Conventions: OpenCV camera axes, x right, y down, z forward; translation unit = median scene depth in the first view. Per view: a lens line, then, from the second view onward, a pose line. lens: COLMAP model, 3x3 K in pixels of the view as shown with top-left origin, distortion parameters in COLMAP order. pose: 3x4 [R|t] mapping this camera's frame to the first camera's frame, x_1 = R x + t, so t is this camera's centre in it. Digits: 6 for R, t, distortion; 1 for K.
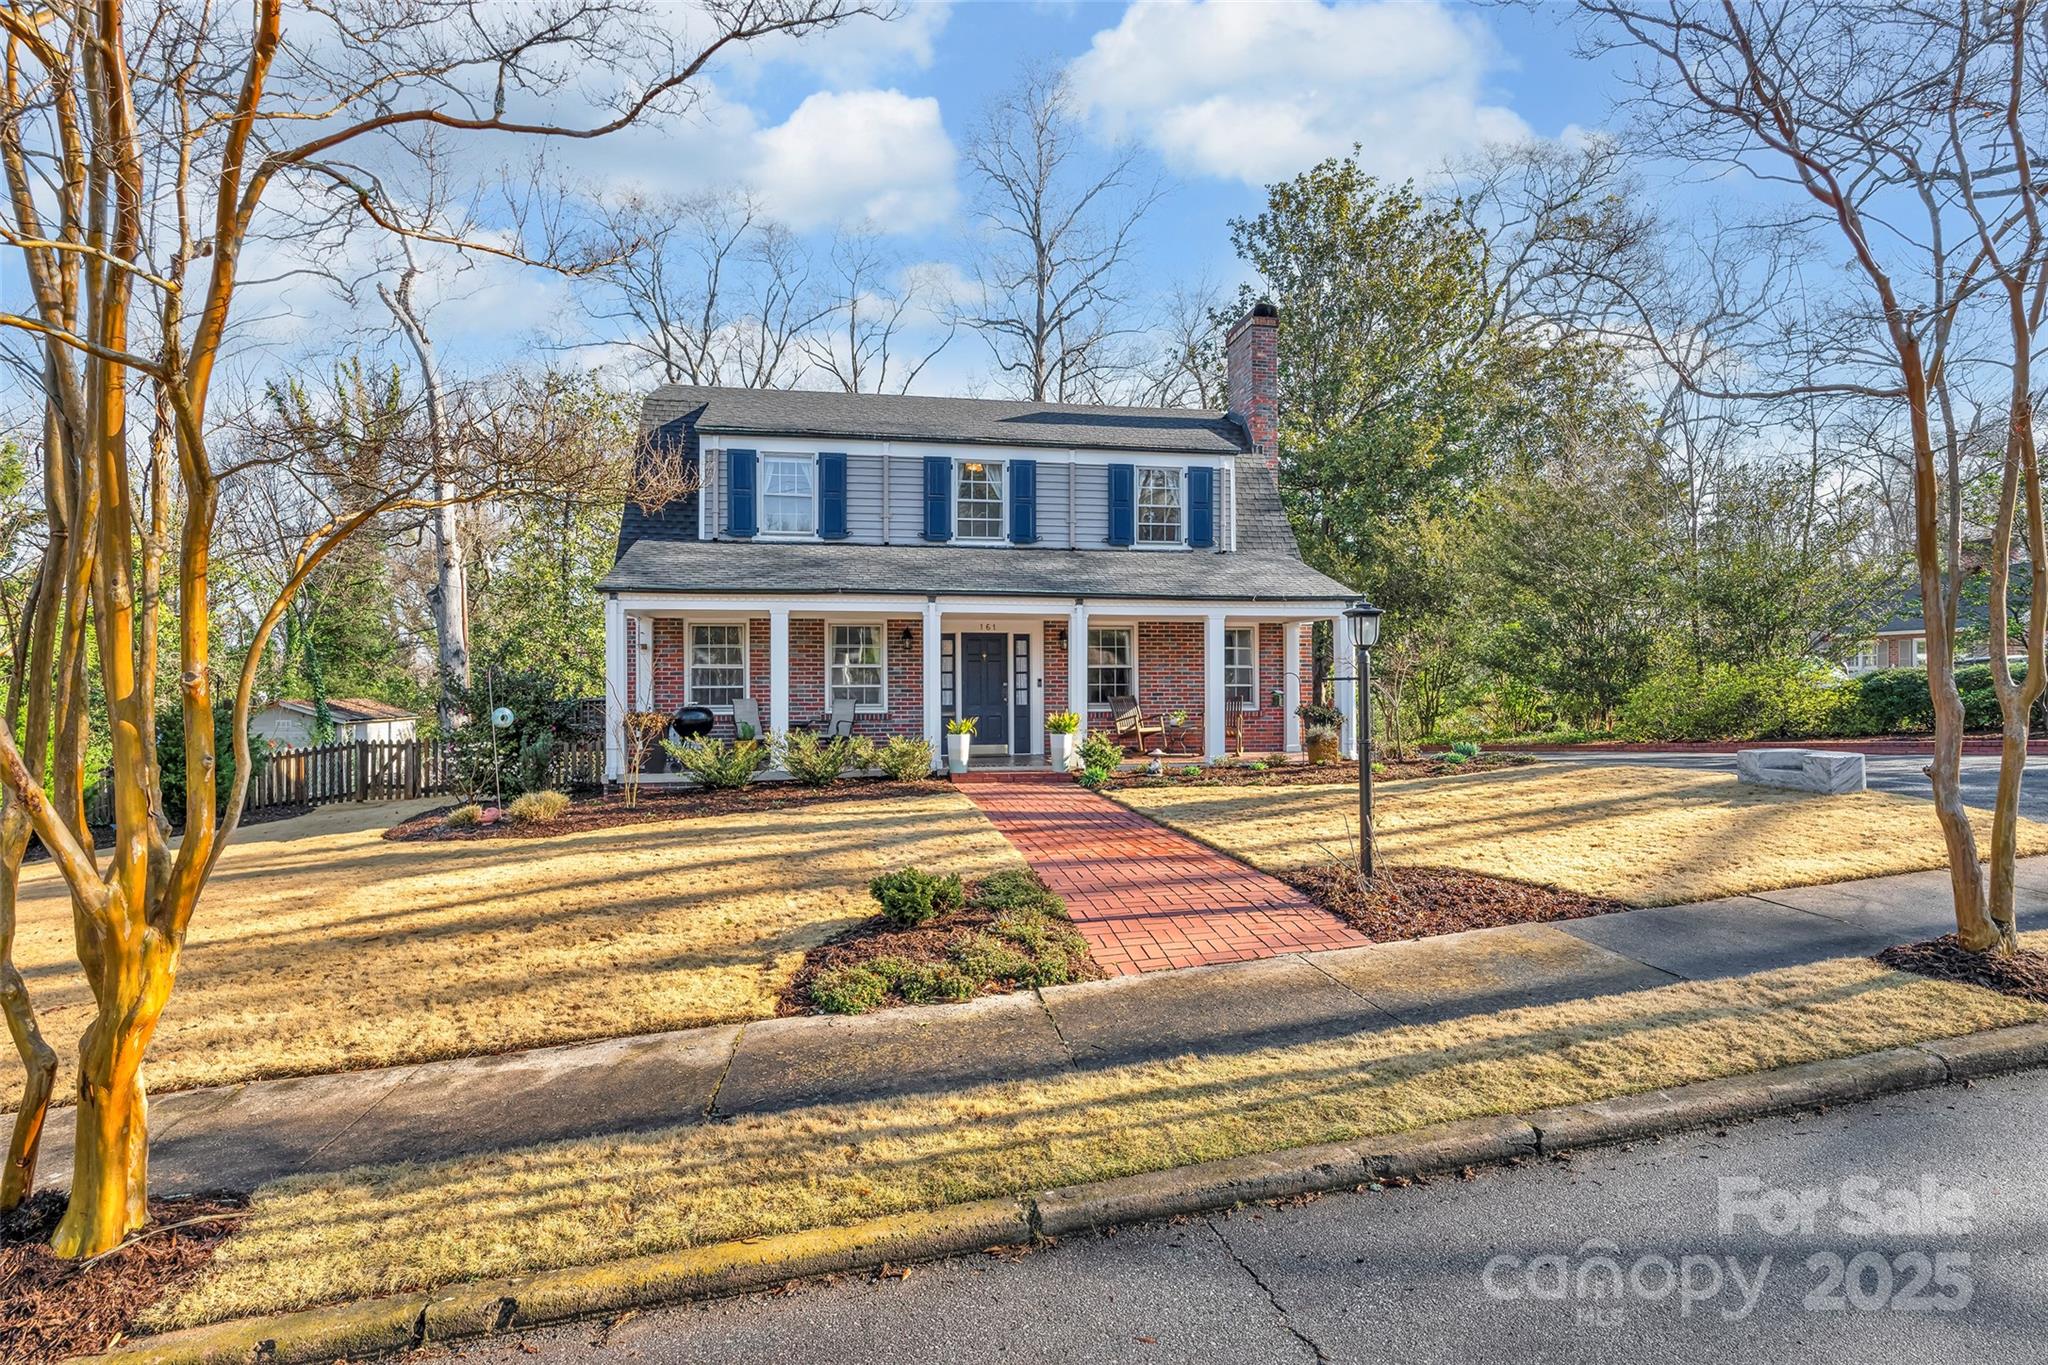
lens RADIAL K [[994.0, 0, 1024.0], [0, 994.0, 682.5], [0, 0, 1]] dist [-0.001676, 0.000595]
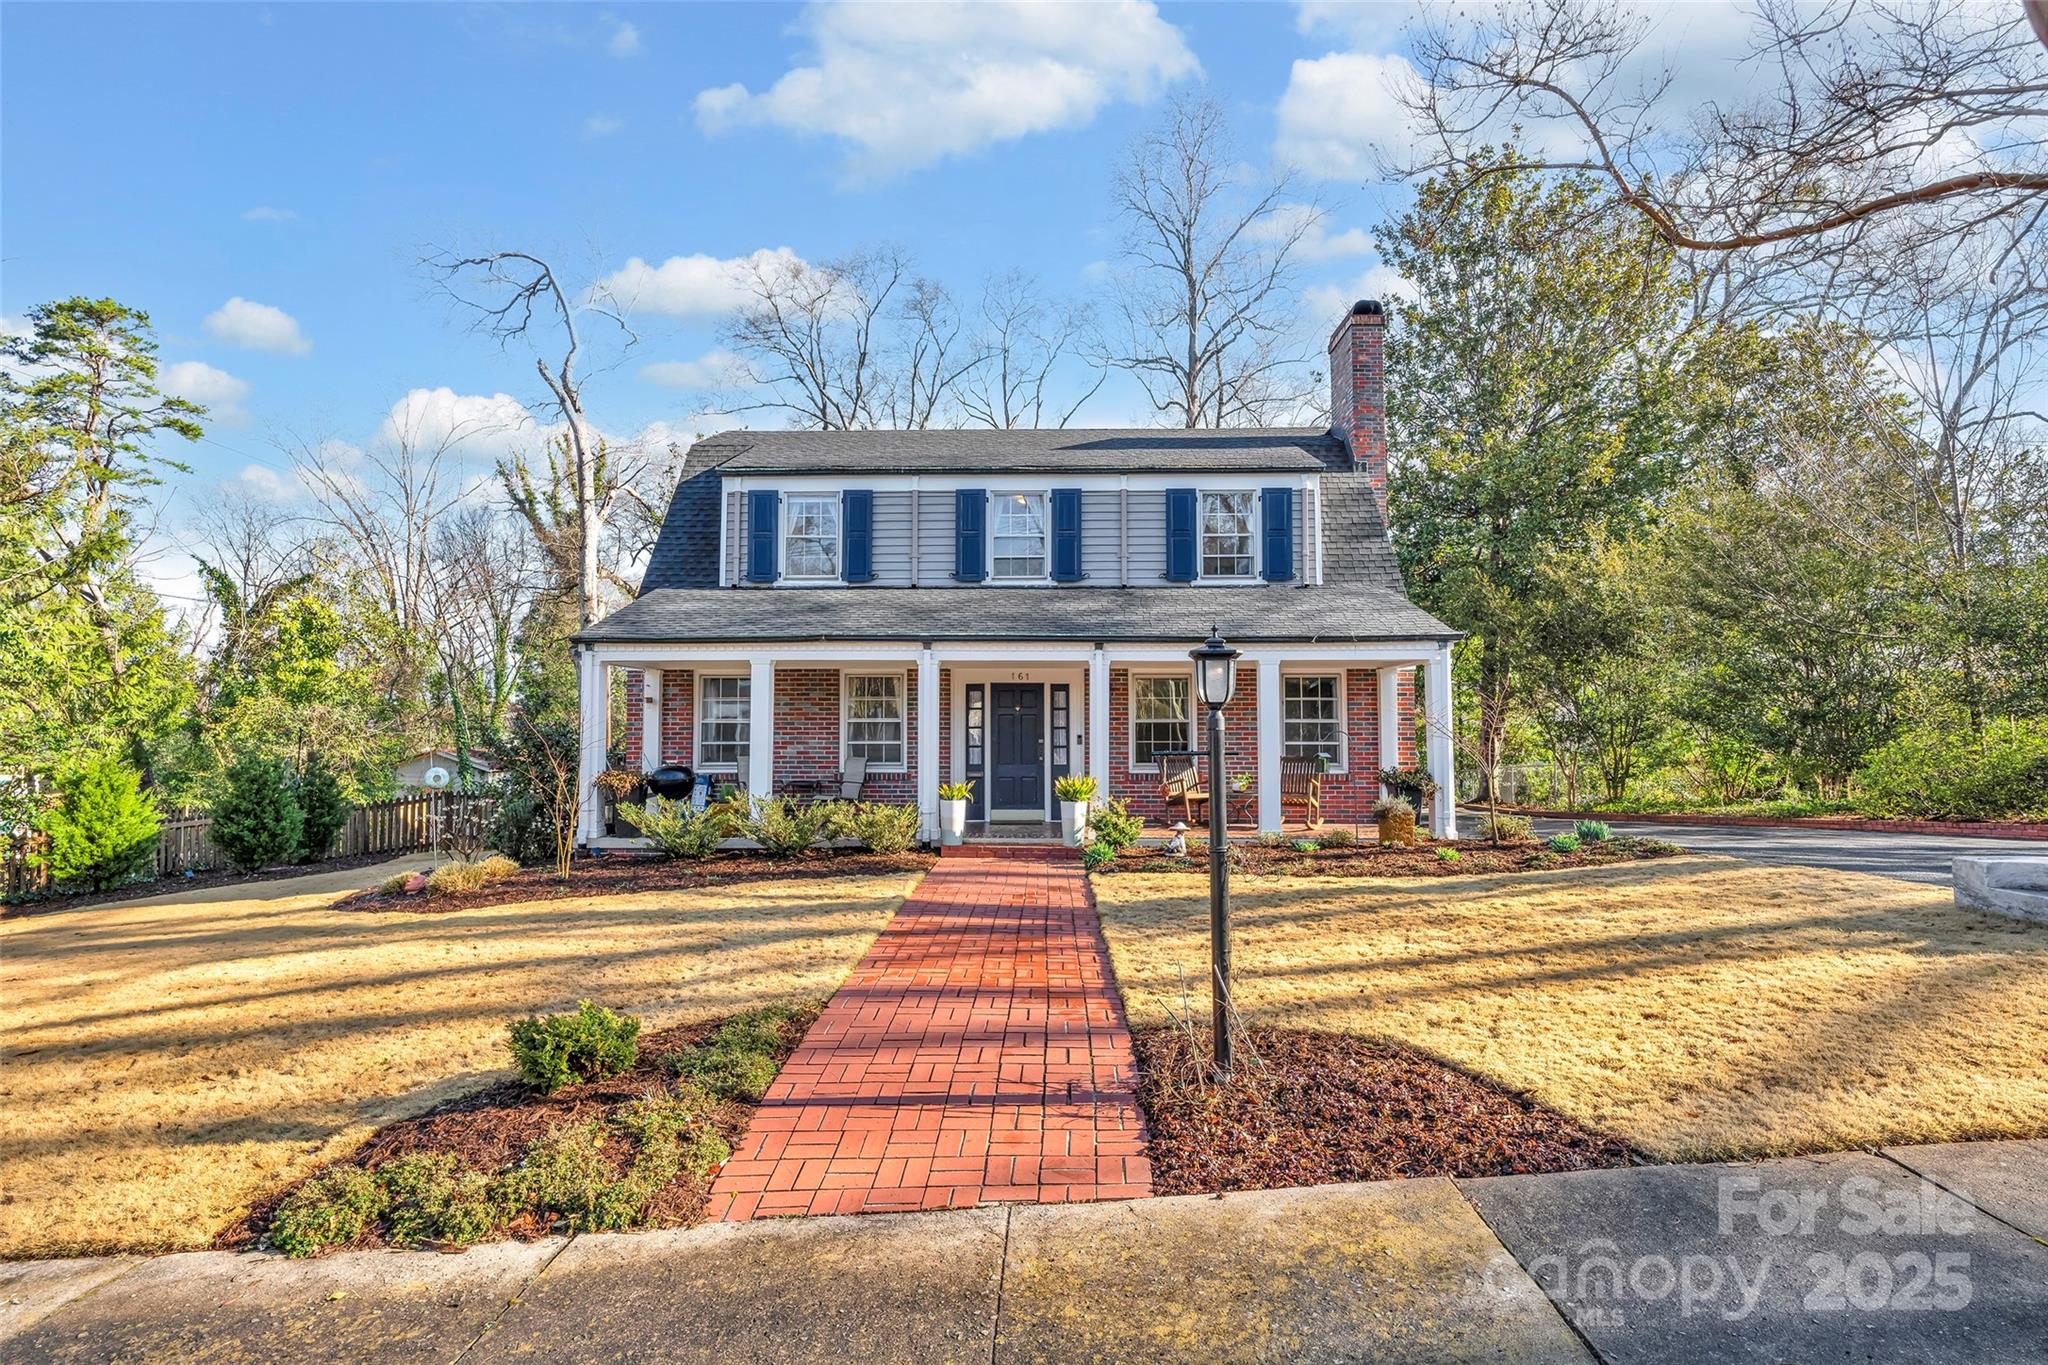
lens RADIAL K [[994.0, 0, 1024.0], [0, 994.0, 682.5], [0, 0, 1]] dist [-0.001676, 0.000595]
pose [[0.980217, -0.006853, -0.197810, 0.139419], [-0.002708, 0.998843, -0.048024, -0.007604], [0.197910, 0.047610, 0.979063, 0.130468]]
